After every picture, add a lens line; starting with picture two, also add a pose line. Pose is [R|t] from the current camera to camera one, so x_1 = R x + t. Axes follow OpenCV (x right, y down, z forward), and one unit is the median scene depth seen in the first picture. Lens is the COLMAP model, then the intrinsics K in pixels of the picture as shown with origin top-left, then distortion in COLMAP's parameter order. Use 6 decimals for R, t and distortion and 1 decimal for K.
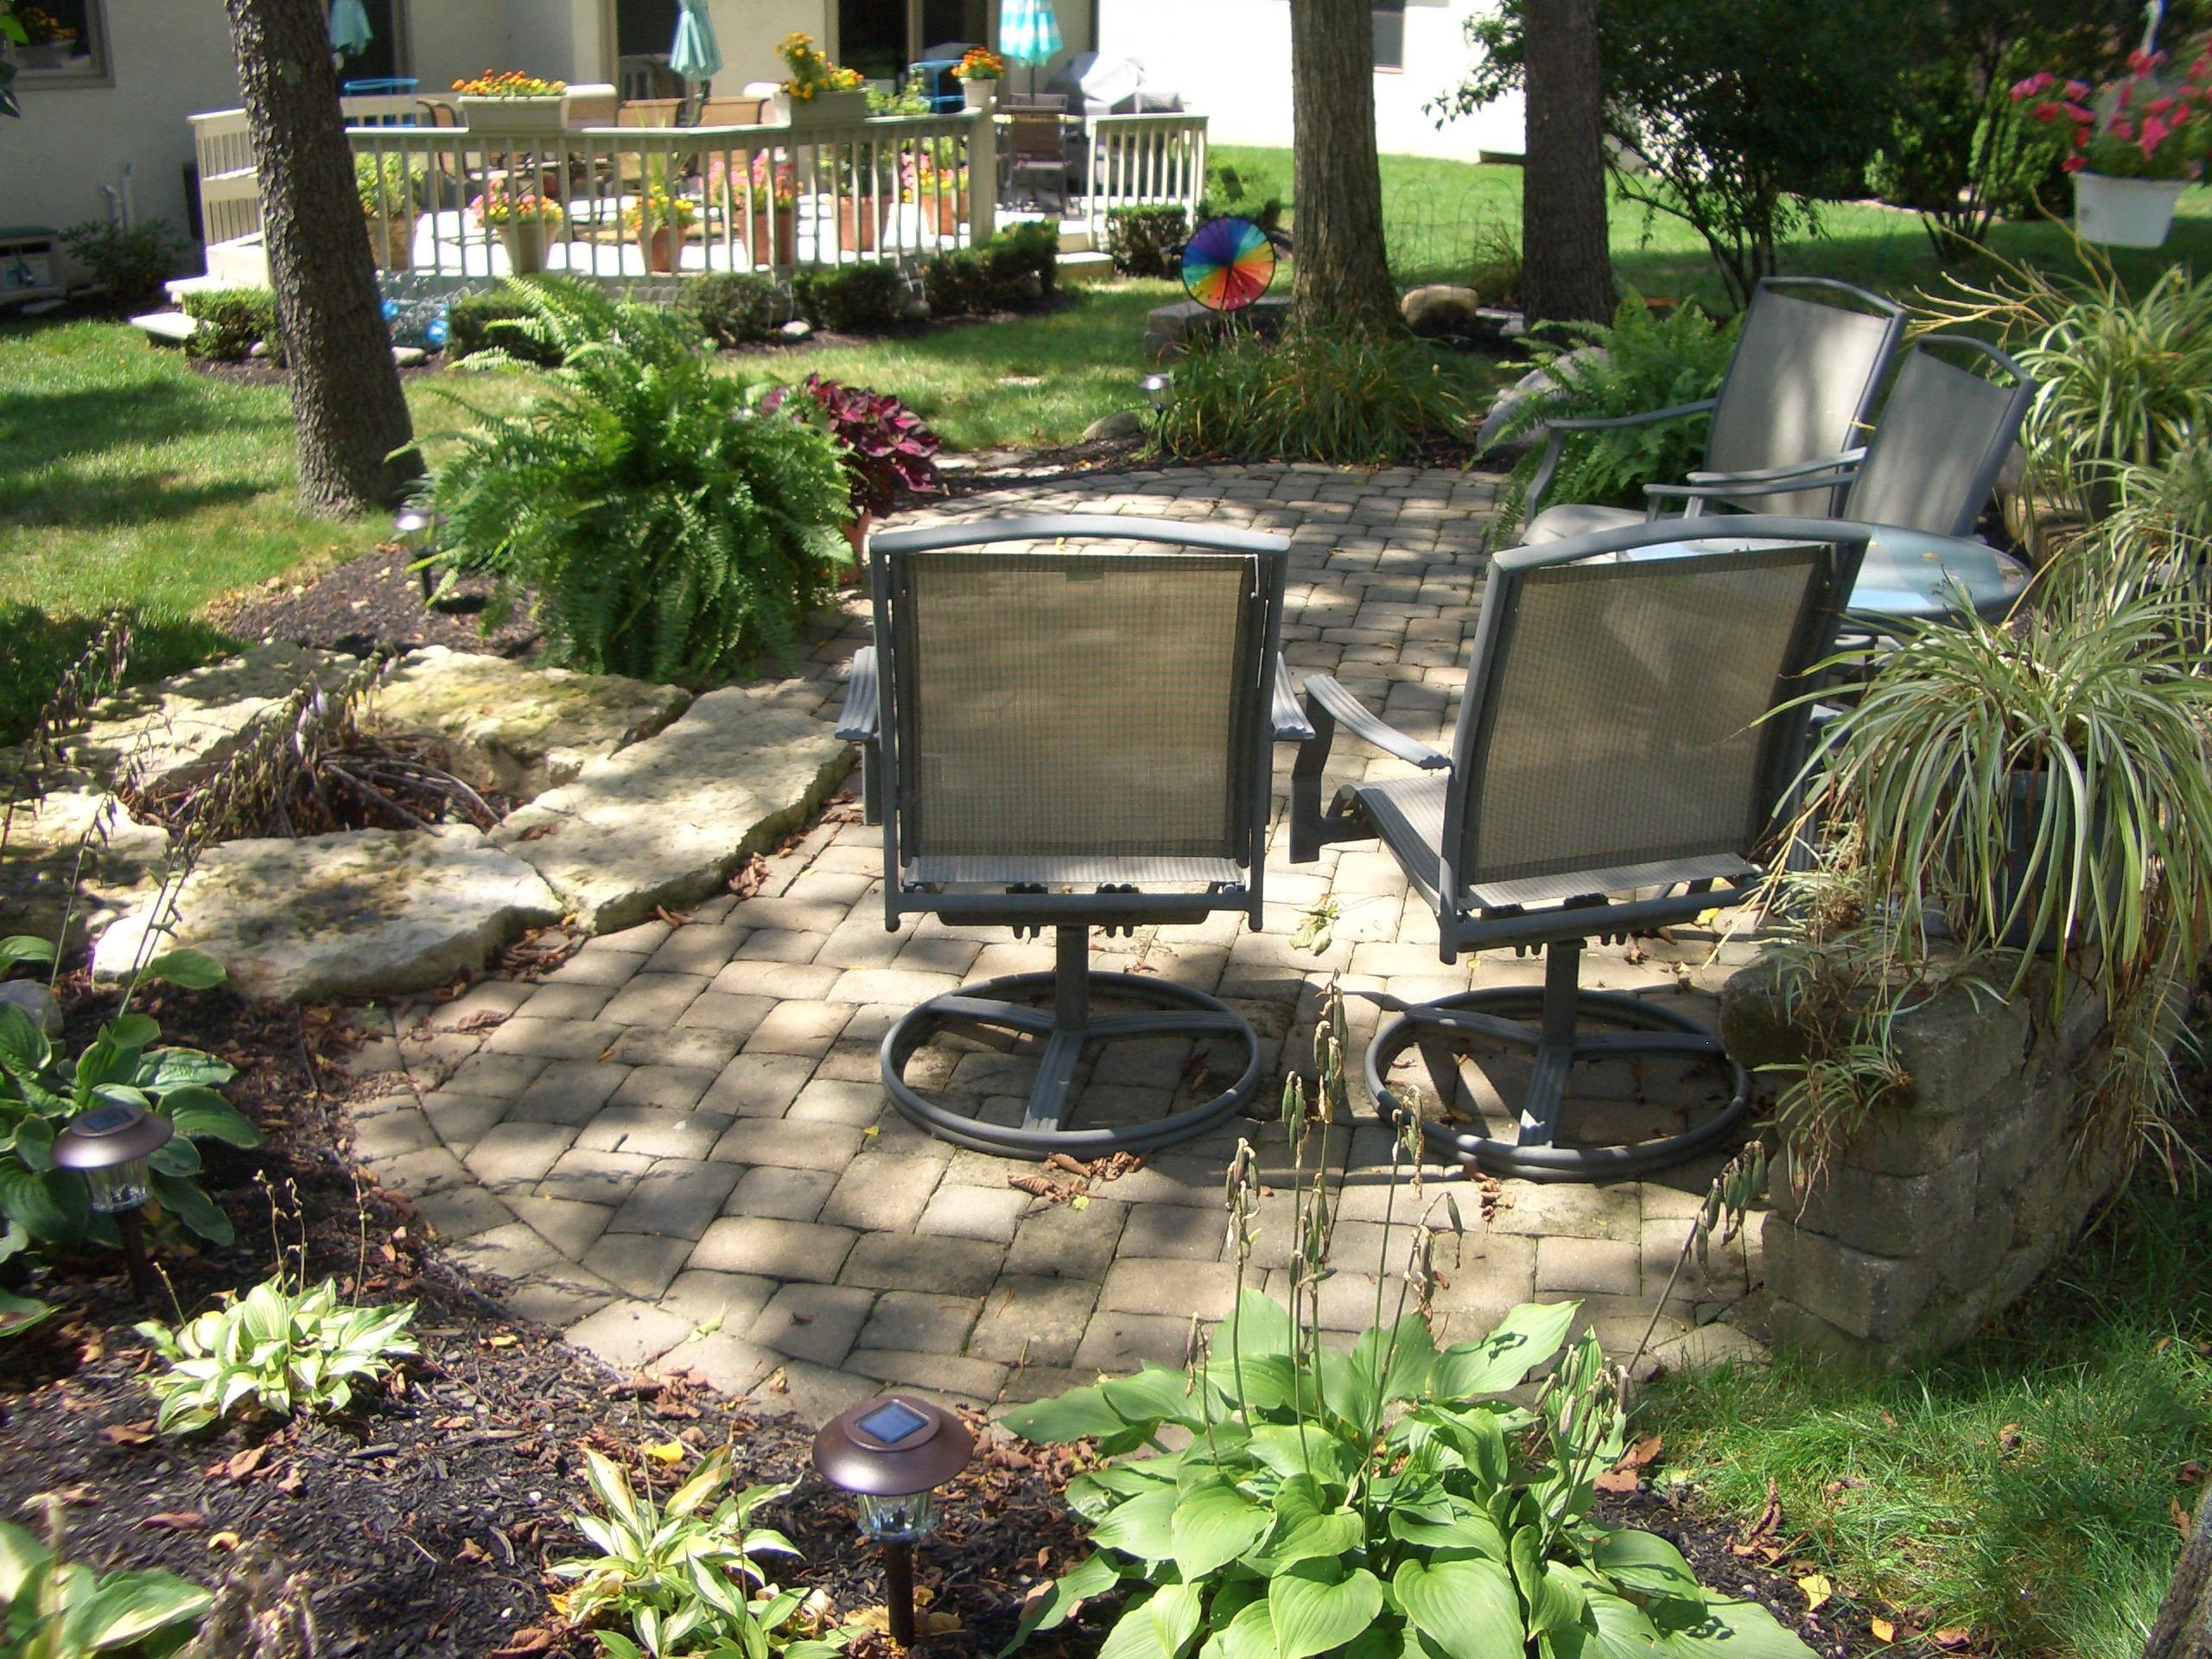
lens RADIAL K [[2359.2, 0, 1119.4], [0, 2359.2, 813.5], [0, 0, 1]] dist [-0.256106, 0.306661]
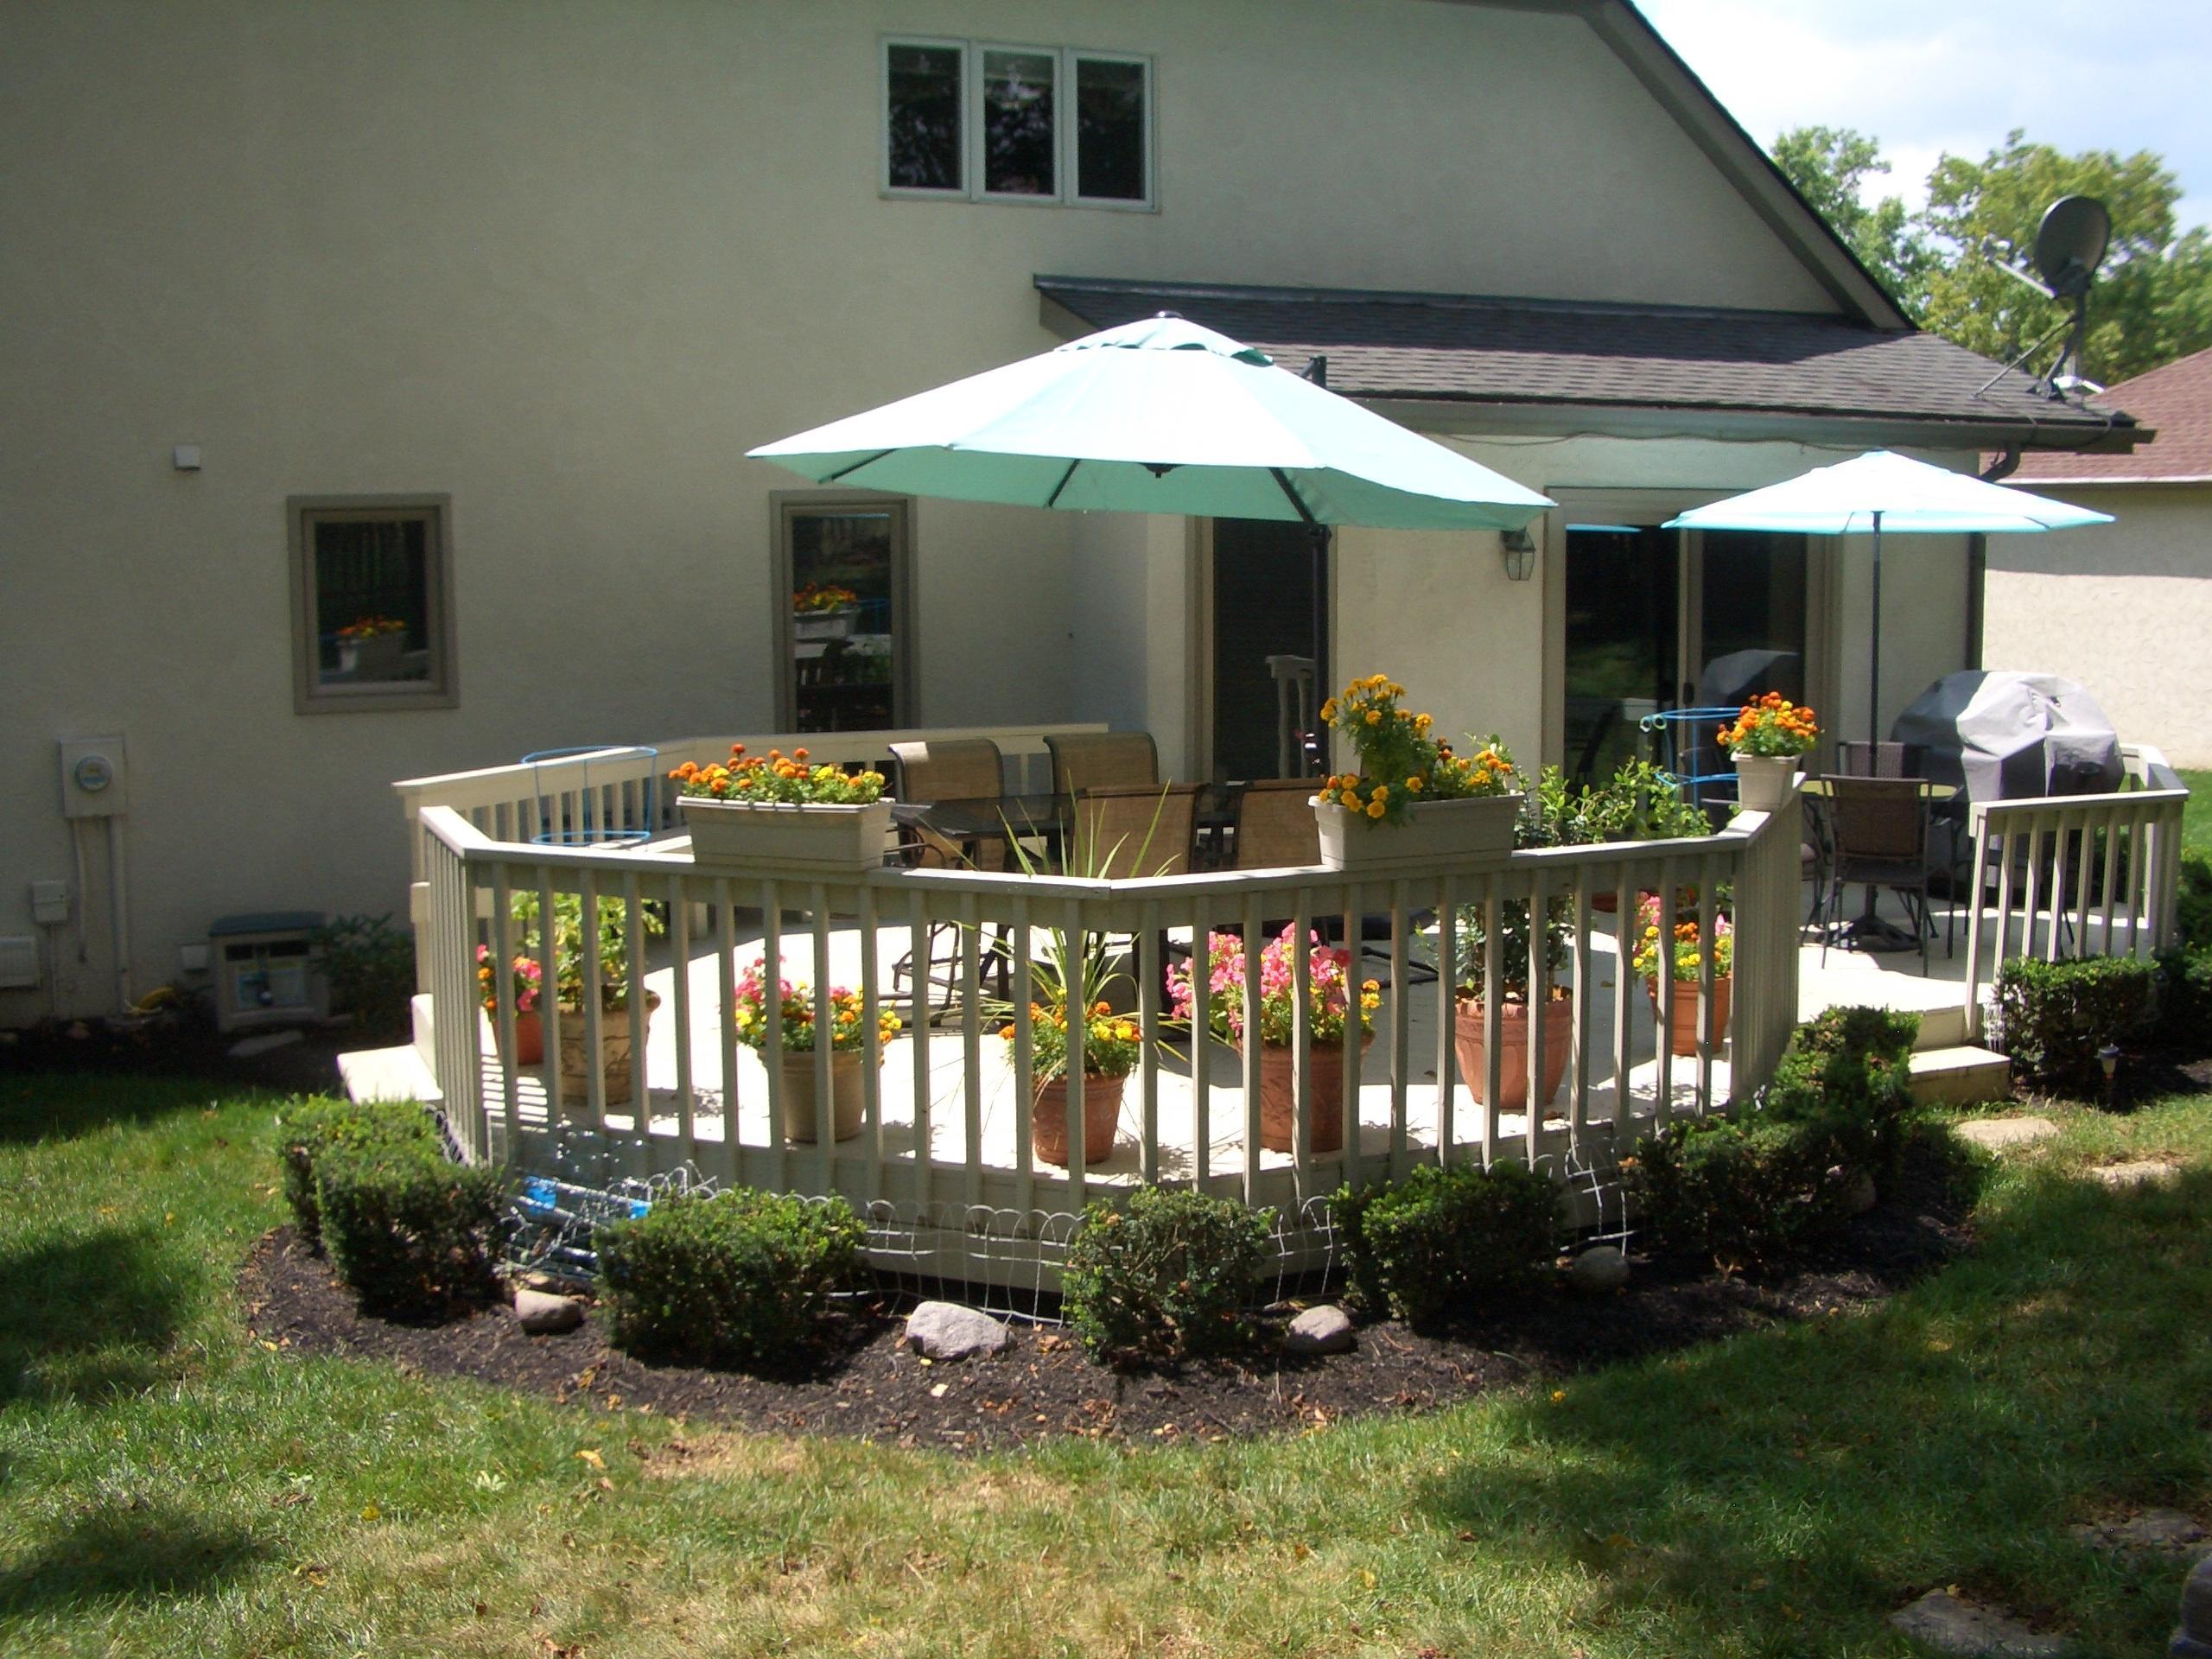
lens RADIAL K [[2359.2, 0, 1119.4], [0, 2359.2, 813.5], [0, 0, 1]] dist [-0.256106, 0.306661]
pose [[0.937115, 0.019605, -0.348469, -0.013562], [-0.099639, 0.971898, -0.213276, -0.159257], [0.334495, 0.234585, 0.912734, 0.423166]]
